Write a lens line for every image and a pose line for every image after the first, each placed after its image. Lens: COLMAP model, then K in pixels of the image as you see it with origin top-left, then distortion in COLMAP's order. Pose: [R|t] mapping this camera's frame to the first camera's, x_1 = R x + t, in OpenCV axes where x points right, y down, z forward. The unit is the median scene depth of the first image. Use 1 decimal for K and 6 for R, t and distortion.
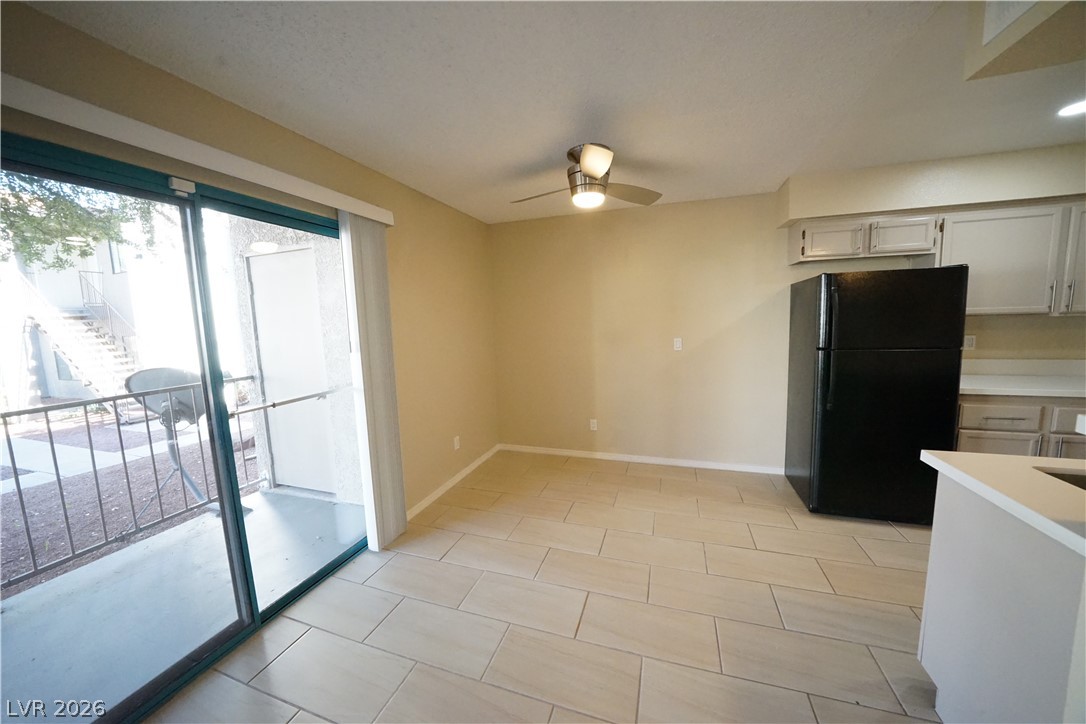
lens RADIAL K [[377.8, 0, 525.5], [0, 377.8, 356.7], [0, 0, 1]] dist [-0.017795, 0.000126]
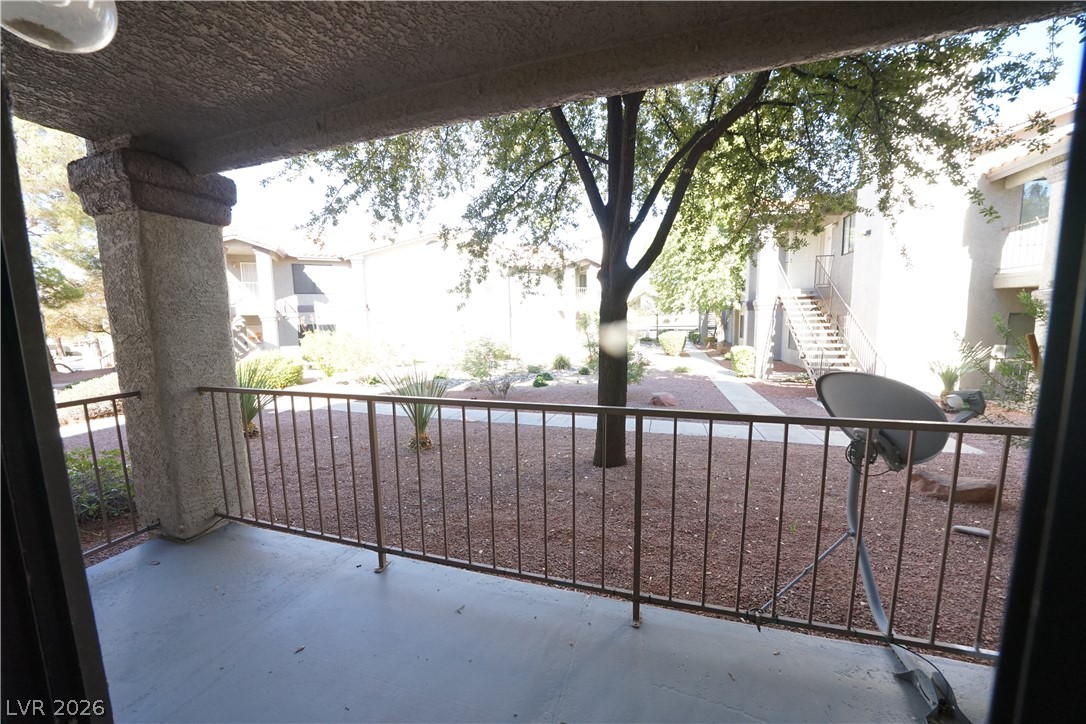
lens RADIAL K [[371.5, 0, 544.6], [0, 371.5, 359.7], [0, 0, 1]] dist [-0.014672, 0.000158]
pose [[0.067344, 0.151550, -0.986153, -0.107292], [-0.092390, 0.985097, 0.145078, -0.006226], [0.993443, 0.081340, 0.080342, 0.107731]]
